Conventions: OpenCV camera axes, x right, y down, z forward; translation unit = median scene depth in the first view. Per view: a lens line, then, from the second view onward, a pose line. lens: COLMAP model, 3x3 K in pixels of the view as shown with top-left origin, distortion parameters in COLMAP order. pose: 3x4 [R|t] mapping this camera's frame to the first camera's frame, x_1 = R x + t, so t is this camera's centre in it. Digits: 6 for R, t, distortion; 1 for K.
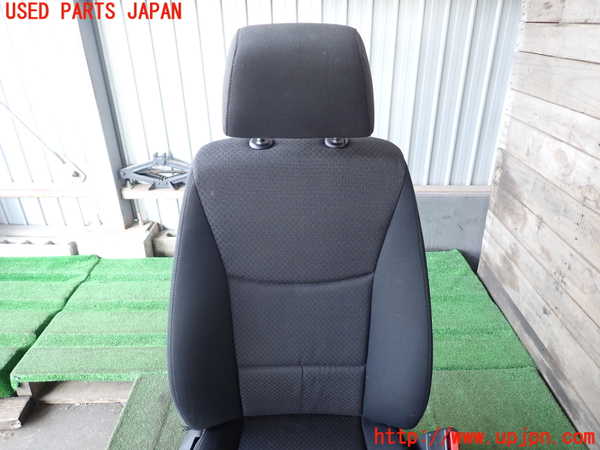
lens RADIAL K [[437.5, 0, 299.6], [0, 437.5, 227.3], [0, 0, 1]] dist [-0.003272, -0.004954]
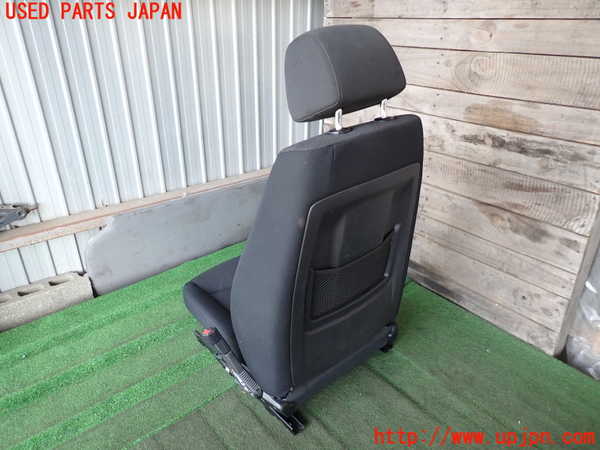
lens RADIAL K [[437.5, 0, 299.6], [0, 437.5, 227.3], [0, 0, 1]] dist [-0.003272, -0.004954]
pose [[0.761184, -0.268204, 0.590479, -0.468751], [0.266289, 0.959443, 0.092521, -0.049503], [-0.591345, 0.086813, 0.801732, 0.137271]]
